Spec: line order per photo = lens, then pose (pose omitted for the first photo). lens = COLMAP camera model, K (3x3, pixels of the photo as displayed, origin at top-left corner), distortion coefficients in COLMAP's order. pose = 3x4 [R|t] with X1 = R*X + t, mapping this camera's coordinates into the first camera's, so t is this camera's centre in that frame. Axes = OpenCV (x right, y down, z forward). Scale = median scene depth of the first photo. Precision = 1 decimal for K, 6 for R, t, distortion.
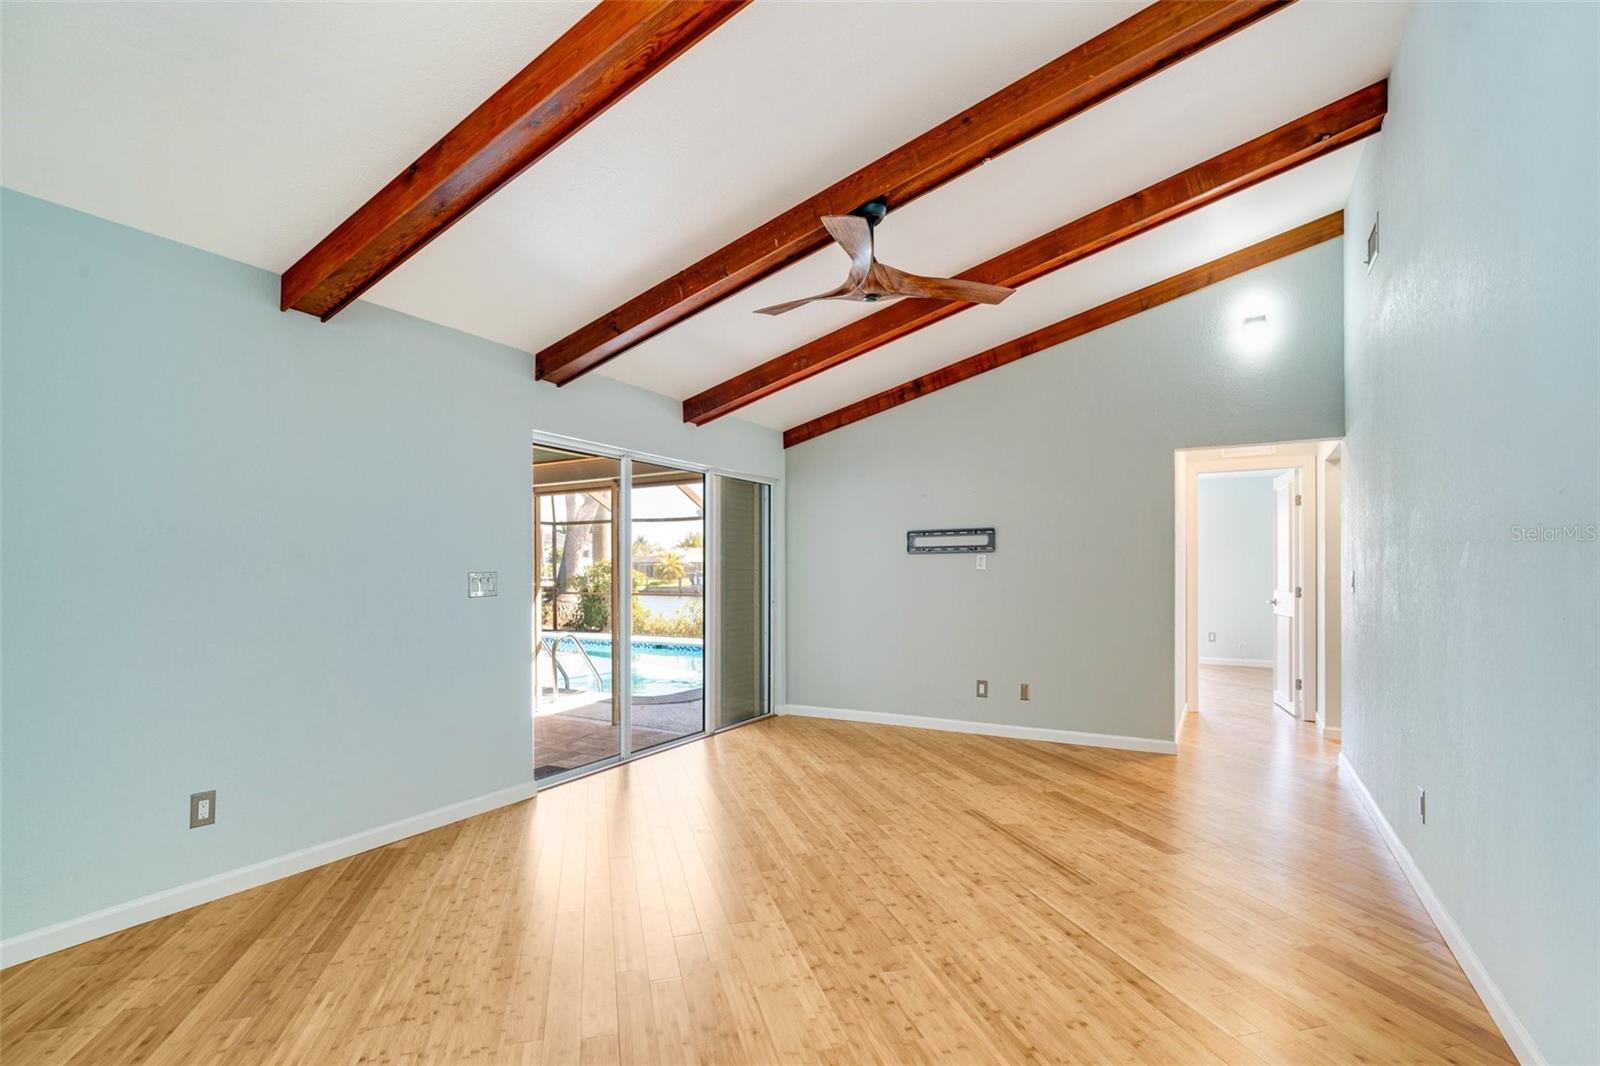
lens RADIAL K [[746.4, 0, 793.2], [0, 746.4, 530.4], [0, 0, 1]] dist [-0.018476, 0.007671]
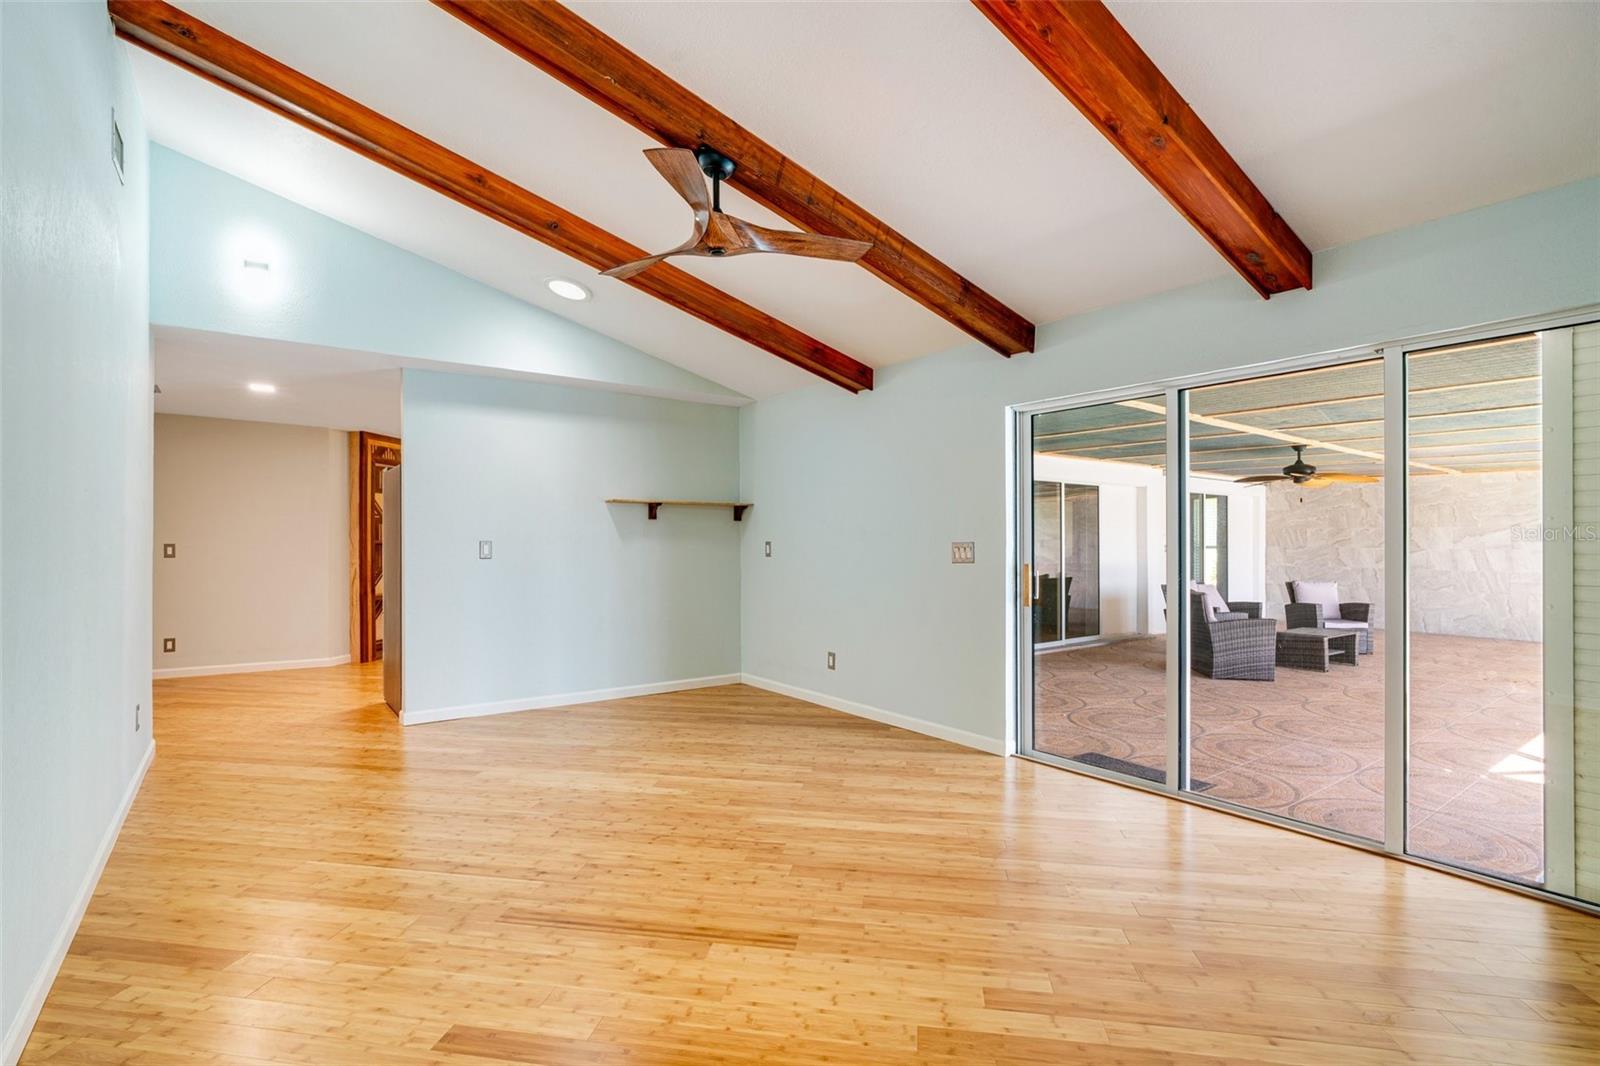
lens RADIAL K [[746.4, 0, 793.2], [0, 746.4, 530.4], [0, 0, 1]] dist [-0.018476, 0.007671]
pose [[-0.392817, -0.009546, -0.919567, 0.955316], [0.050854, 0.998191, -0.032086, 0.082174], [0.918210, -0.059368, -0.391620, 1.519521]]
